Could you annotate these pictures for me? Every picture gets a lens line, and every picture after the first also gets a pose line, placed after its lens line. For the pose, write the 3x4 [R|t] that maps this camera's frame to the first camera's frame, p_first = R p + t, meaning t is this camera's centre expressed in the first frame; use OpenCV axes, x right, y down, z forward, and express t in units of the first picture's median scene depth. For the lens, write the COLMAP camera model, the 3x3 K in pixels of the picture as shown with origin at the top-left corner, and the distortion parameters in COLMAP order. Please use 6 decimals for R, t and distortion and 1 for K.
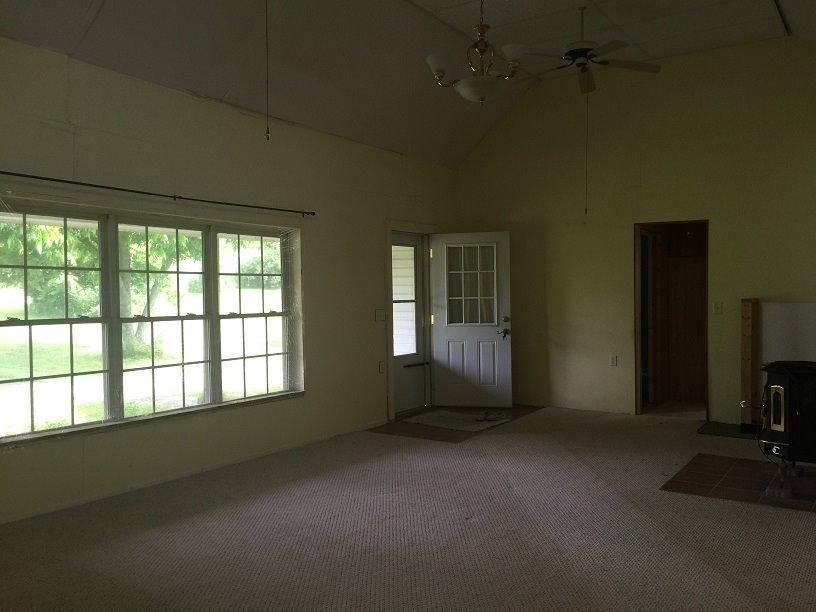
lens RADIAL K [[693.6, 0, 409.6], [0, 693.6, 298.8], [0, 0, 1]] dist [0.078588, -0.108939]
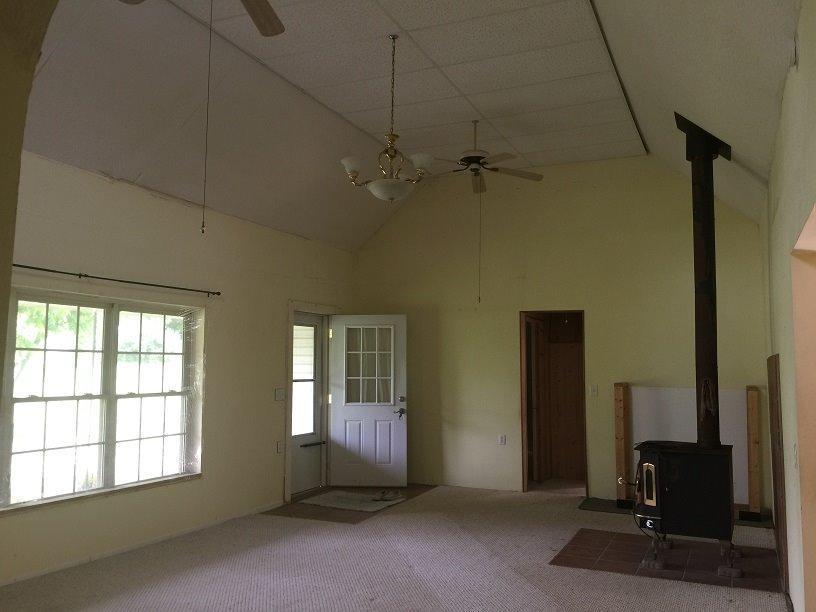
lens RADIAL K [[688.1, 0, 407.0], [0, 688.1, 294.7], [0, 0, 1]] dist [0.092097, -0.131895]
pose [[0.987082, 0.030730, 0.157239, -0.026559], [-0.012270, 0.993050, -0.117052, -0.006007], [-0.159743, 0.113610, 0.980599, -0.037102]]
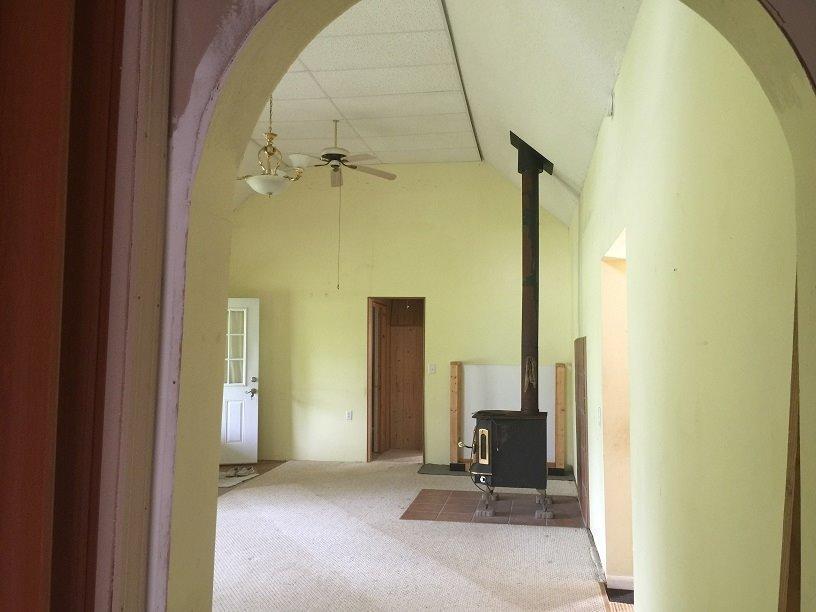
lens RADIAL K [[688.1, 0, 407.0], [0, 688.1, 294.7], [0, 0, 1]] dist [0.092097, -0.131895]
pose [[0.915125, 0.043875, 0.400776, -0.100914], [-0.006817, 0.995603, -0.093429, -0.003964], [-0.403113, 0.082767, 0.911400, -0.105717]]
